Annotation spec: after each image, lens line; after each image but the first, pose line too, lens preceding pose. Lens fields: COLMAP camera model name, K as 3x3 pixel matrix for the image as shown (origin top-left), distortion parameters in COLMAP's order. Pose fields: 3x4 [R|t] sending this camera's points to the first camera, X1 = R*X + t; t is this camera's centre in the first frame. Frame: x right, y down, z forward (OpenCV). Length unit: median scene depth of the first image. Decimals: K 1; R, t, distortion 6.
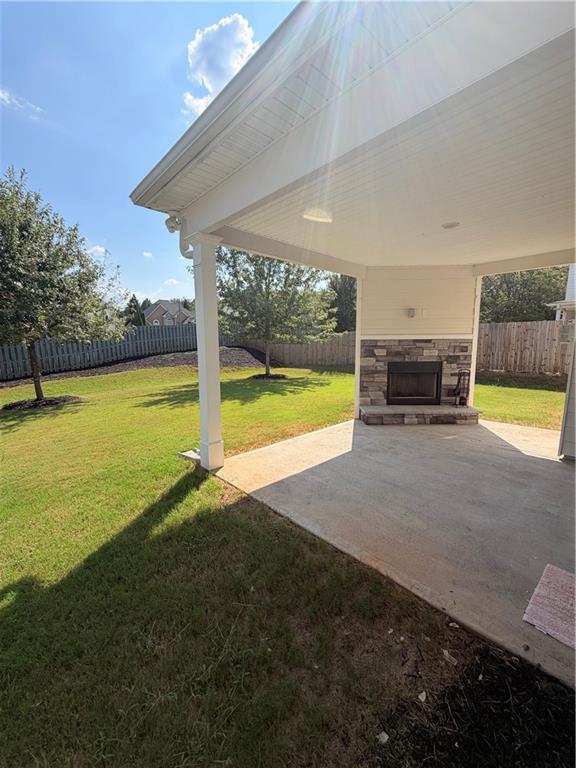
lens RADIAL K [[313.2, 0, 284.6], [0, 313.2, 383.3], [0, 0, 1]] dist [-0.001614, -0.000026]
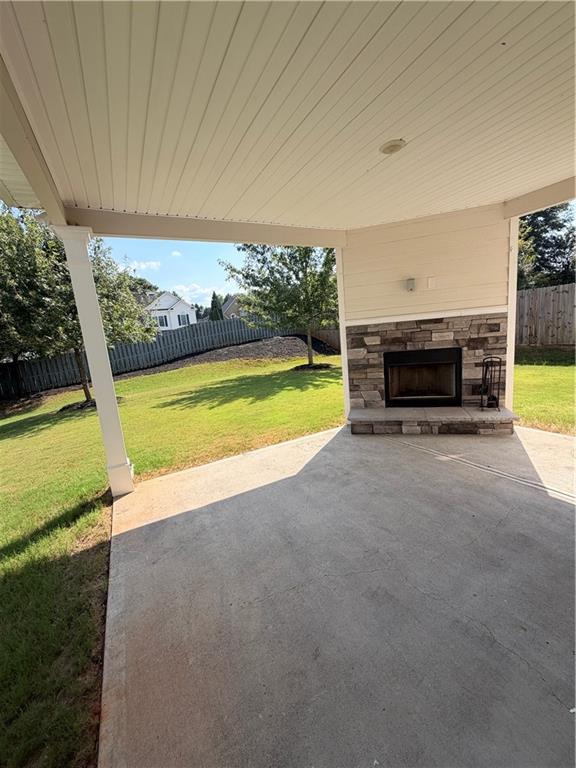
lens RADIAL K [[313.2, 0, 289.0], [0, 313.2, 385.7], [0, 0, 1]] dist [-0.001614, -0.000026]
pose [[0.962300, -0.032817, -0.270002, 0.314626], [0.048162, 0.997567, 0.050404, -0.036972], [0.267691, -0.061508, 0.961539, 0.191993]]
